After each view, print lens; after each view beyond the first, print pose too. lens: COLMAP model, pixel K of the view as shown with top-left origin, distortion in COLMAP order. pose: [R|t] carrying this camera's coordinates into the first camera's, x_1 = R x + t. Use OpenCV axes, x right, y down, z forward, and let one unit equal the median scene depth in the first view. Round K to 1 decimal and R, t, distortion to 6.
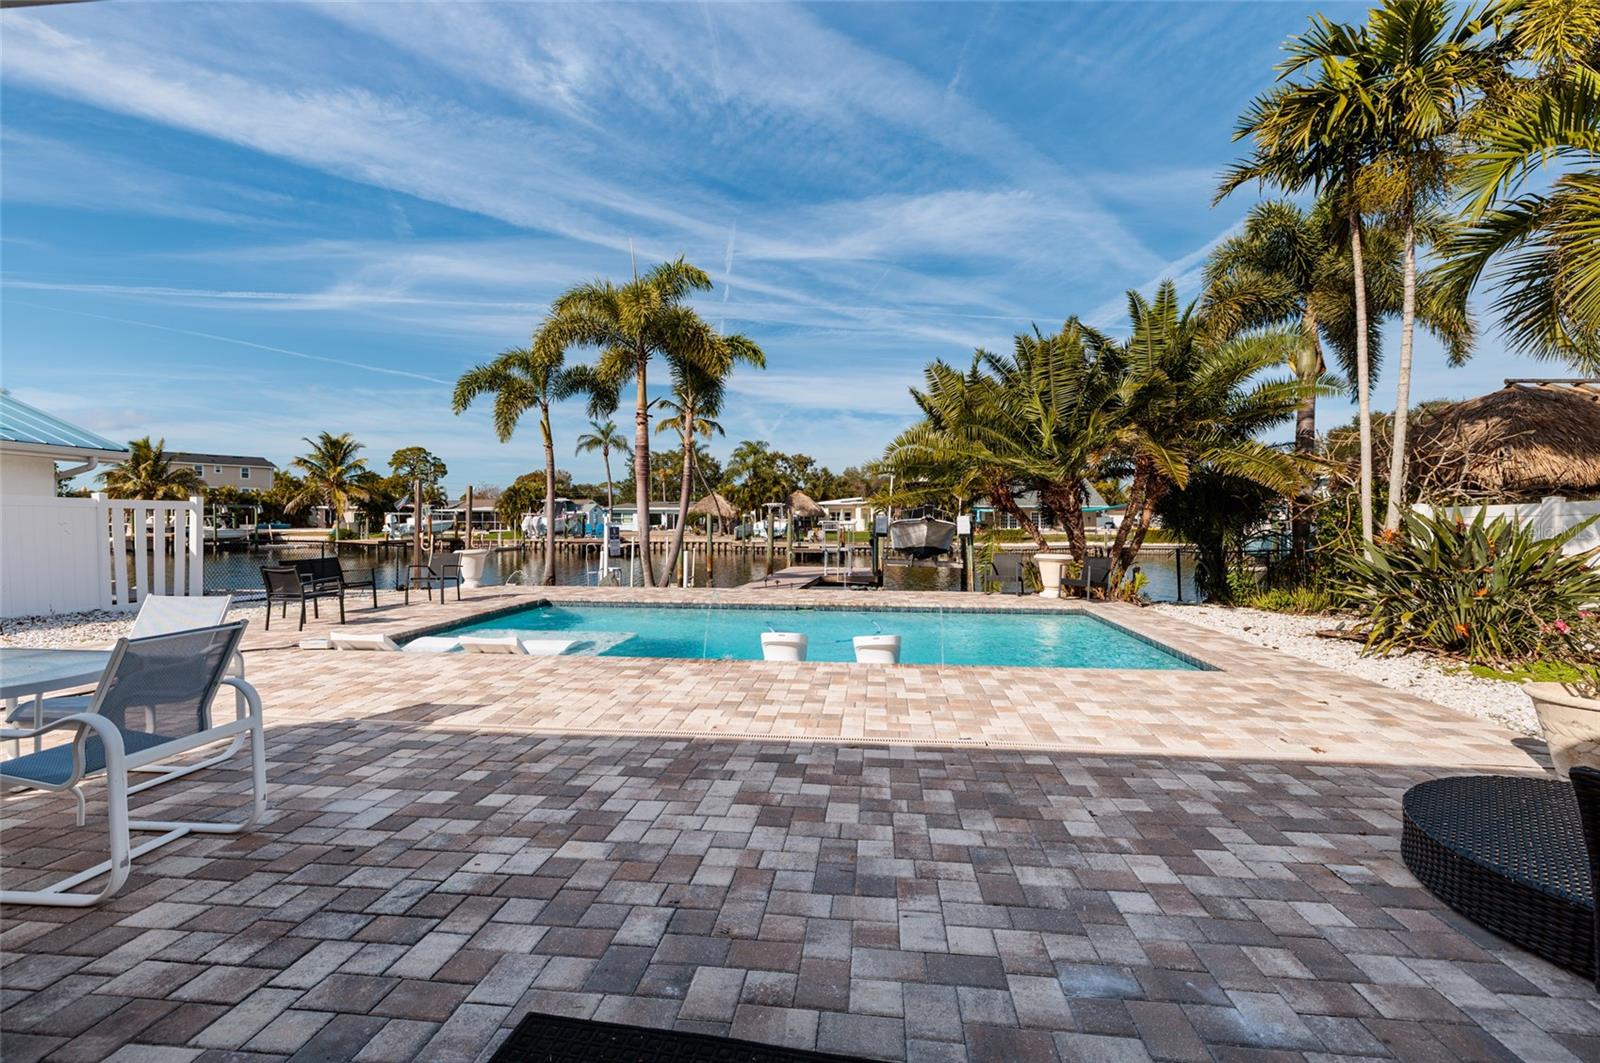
lens RADIAL K [[690.1, 0, 803.5], [0, 690.1, 527.3], [0, 0, 1]] dist [-0.014490, -0.000607]
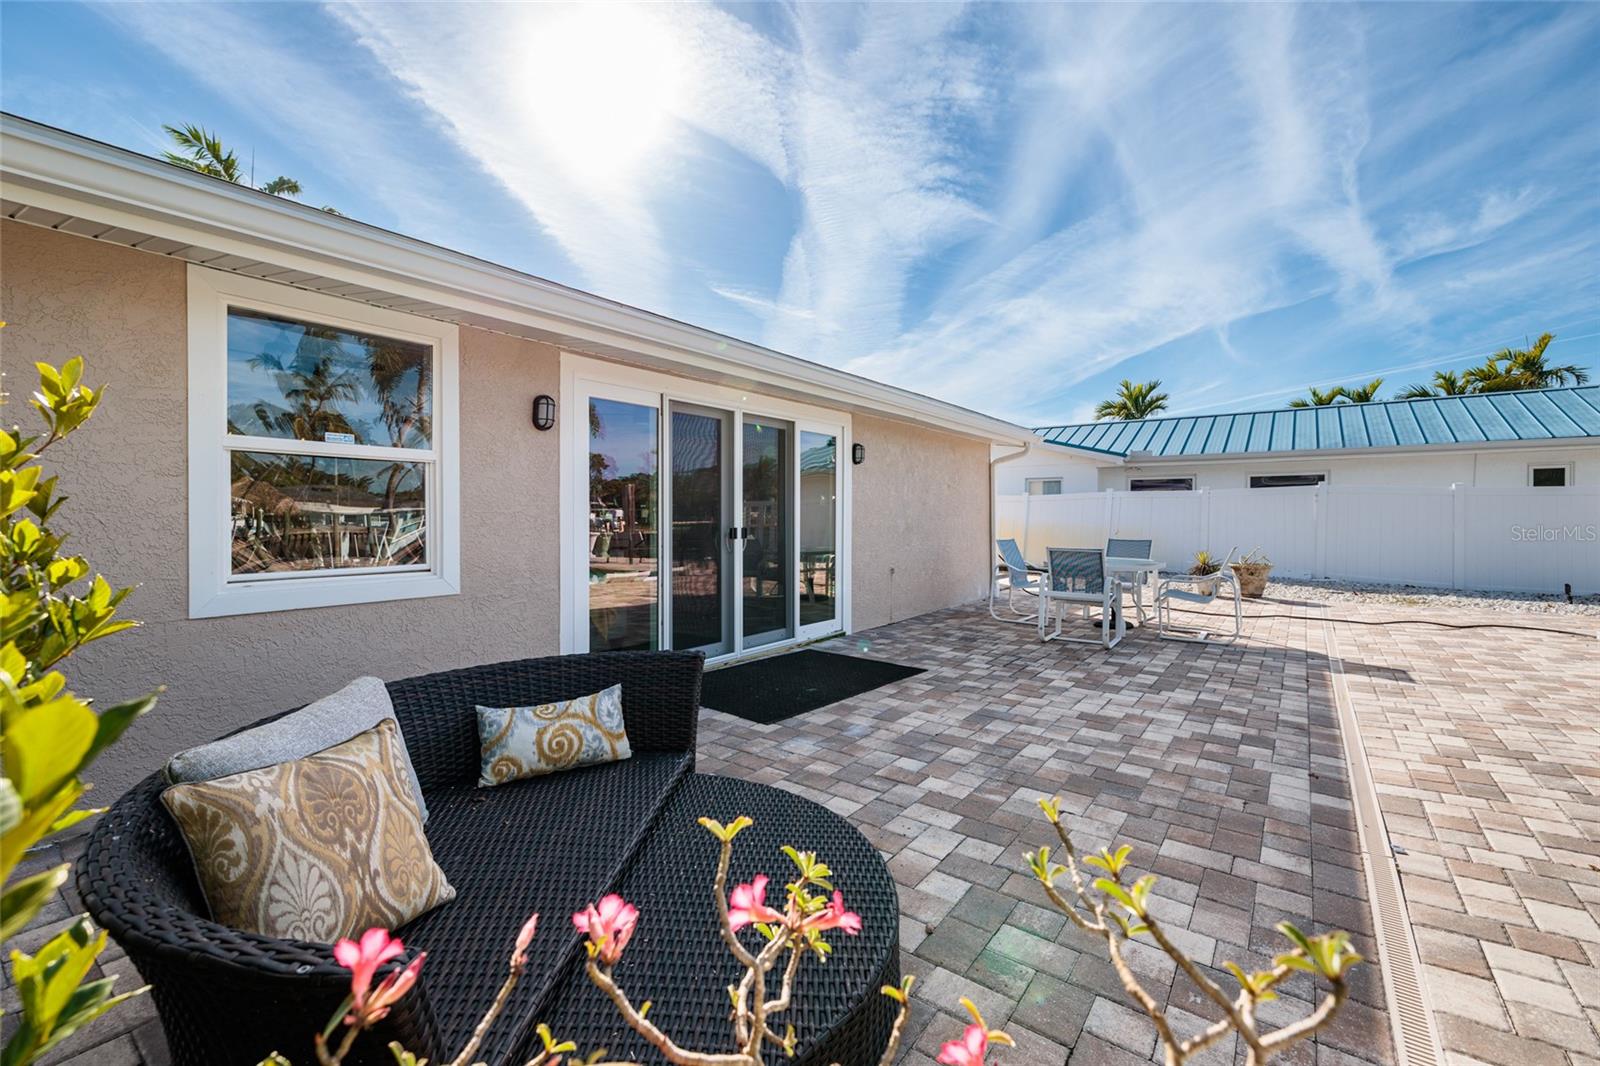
lens RADIAL K [[690.1, 0, 798.7], [0, 690.1, 530.1], [0, 0, 1]] dist [-0.014490, -0.000607]
pose [[-0.496661, 0.028570, -0.867474, 1.526284], [-0.002681, 0.999403, 0.034450, 0.009927], [0.867940, 0.019436, -0.496288, 1.254326]]
